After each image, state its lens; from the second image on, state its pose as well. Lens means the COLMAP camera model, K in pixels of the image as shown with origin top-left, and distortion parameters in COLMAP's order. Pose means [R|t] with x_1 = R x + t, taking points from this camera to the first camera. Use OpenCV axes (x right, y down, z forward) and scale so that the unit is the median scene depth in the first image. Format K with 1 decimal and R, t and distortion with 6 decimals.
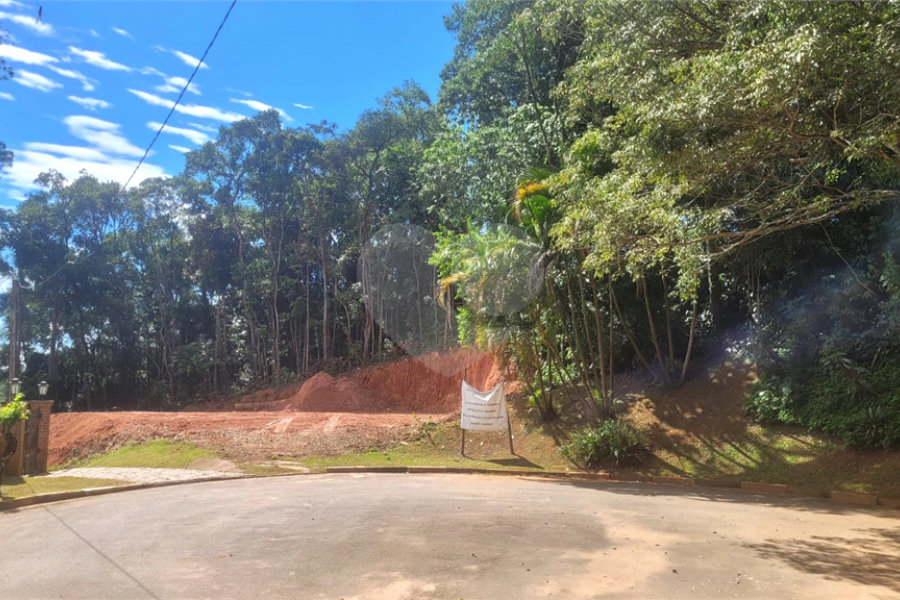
lens RADIAL K [[827.8, 0, 448.3], [0, 827.8, 284.4], [0, 0, 1]] dist [0.015866, 0.003648]
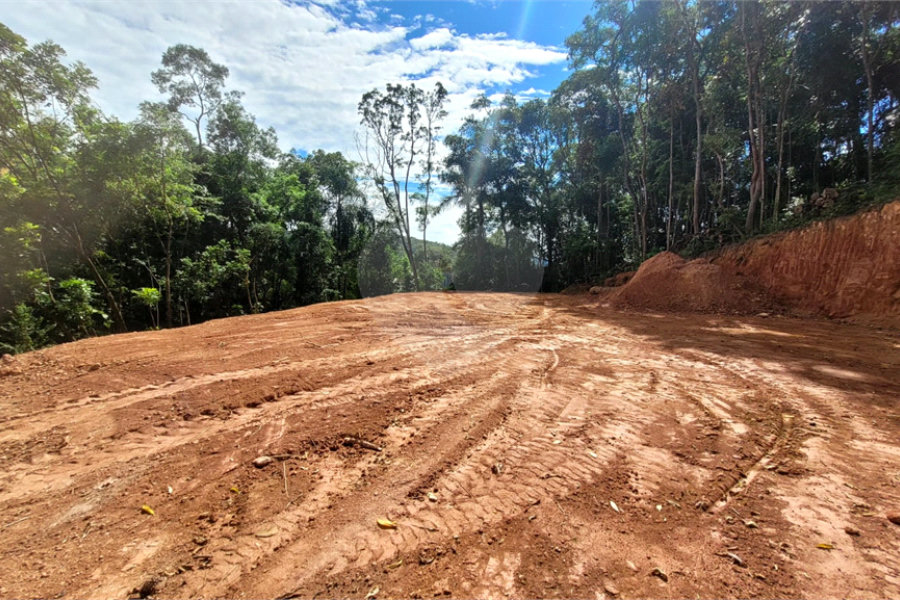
lens RADIAL K [[419.3, 0, 448.2], [0, 419.3, 300.8], [0, 0, 1]] dist [0.010313, -0.001537]
pose [[0.640941, 0.068423, -0.764534, 0.008430], [0.096288, 0.980984, 0.168517, 0.063358], [0.761527, -0.181625, 0.622165, 0.572963]]
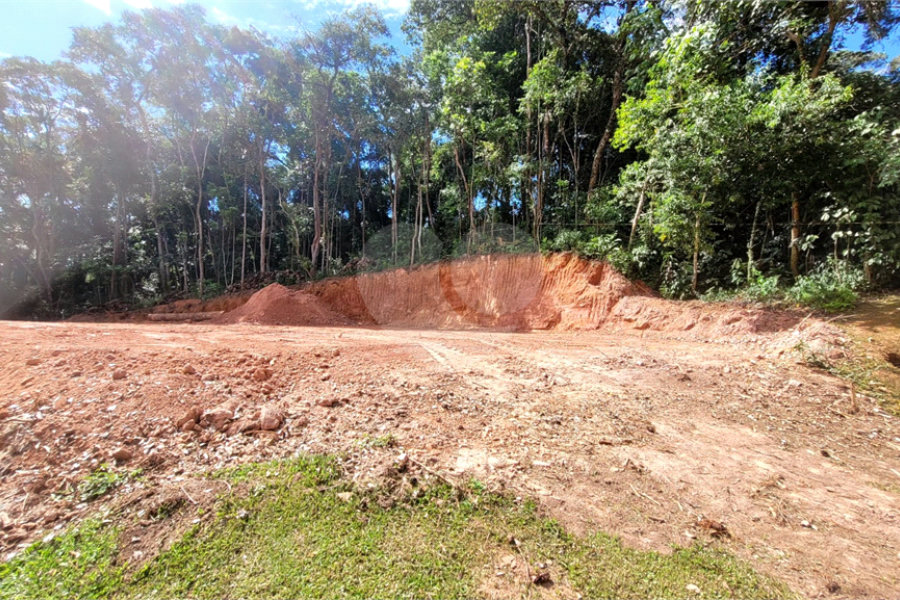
lens RADIAL K [[411.1, 0, 442.7], [0, 411.1, 299.8], [0, 0, 1]] dist [0.005634, 0.000181]
pose [[0.882525, 0.040987, 0.468477, -0.188405], [-0.085963, 0.993470, 0.075020, 0.068343], [-0.462343, -0.106478, 0.880285, 0.463036]]
